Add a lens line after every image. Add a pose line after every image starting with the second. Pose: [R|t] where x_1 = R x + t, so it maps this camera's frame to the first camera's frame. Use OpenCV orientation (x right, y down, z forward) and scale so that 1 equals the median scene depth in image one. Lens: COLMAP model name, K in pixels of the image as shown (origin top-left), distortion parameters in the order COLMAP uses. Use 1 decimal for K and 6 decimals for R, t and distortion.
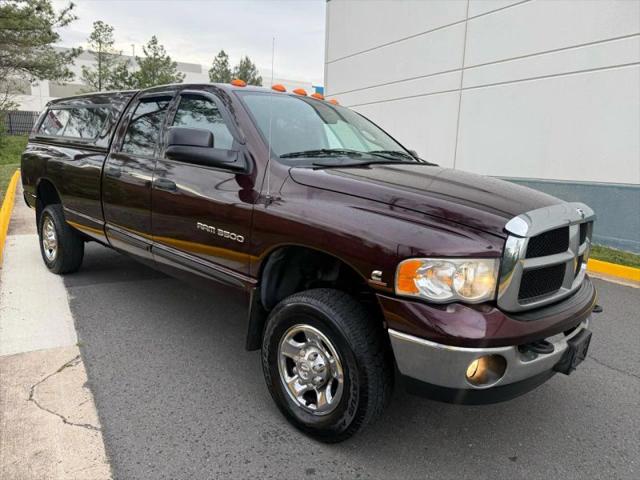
lens RADIAL K [[452.7, 0, 316.1], [0, 452.7, 236.6], [0, 0, 1]] dist [0.008565, 0.001365]
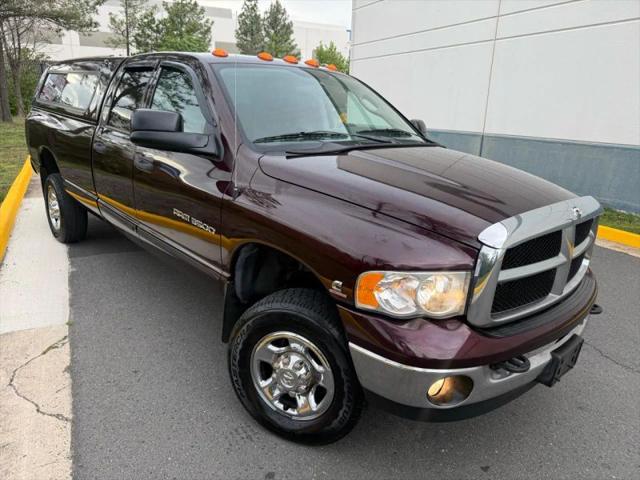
lens RADIAL K [[454.2, 0, 320.8], [0, 454.2, 238.5], [0, 0, 1]] dist [0.001564, -0.003005]
pose [[0.998045, 0.017823, -0.059909, 0.112446], [-0.011203, 0.993971, 0.109067, -0.079816], [0.061491, -0.108183, 0.992227, 0.065550]]
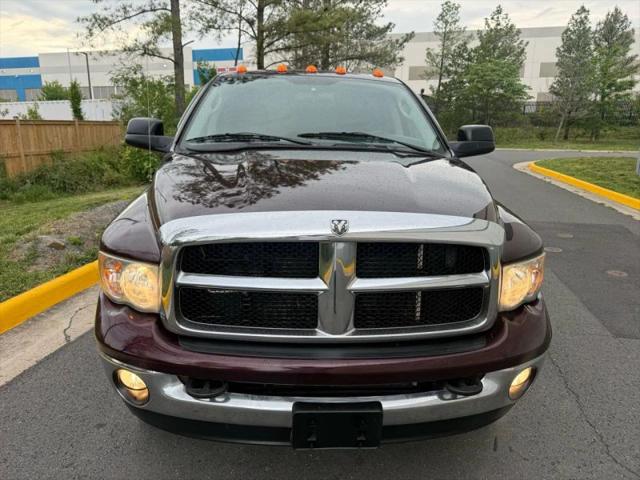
lens RADIAL K [[454.2, 0, 320.8], [0, 454.2, 238.5], [0, 0, 1]] dist [0.001564, -0.003005]
pose [[0.748303, 0.129612, -0.650572, 0.831190], [-0.093061, 0.991539, 0.090501, -0.075620], [0.656797, -0.007179, 0.754033, 0.390422]]
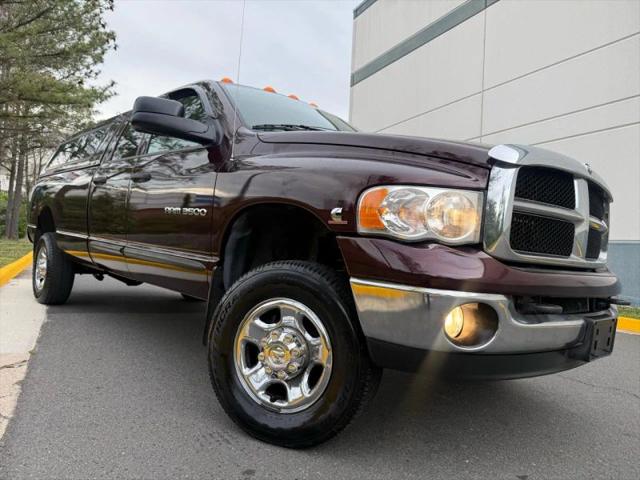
lens RADIAL K [[454.2, 0, 320.8], [0, 454.2, 238.5], [0, 0, 1]] dist [0.001564, -0.003005]
pose [[0.998219, 0.017356, -0.057069, 0.111244], [-0.028126, 0.980652, -0.193727, 0.212478], [0.052602, 0.194987, 0.979394, 0.136019]]
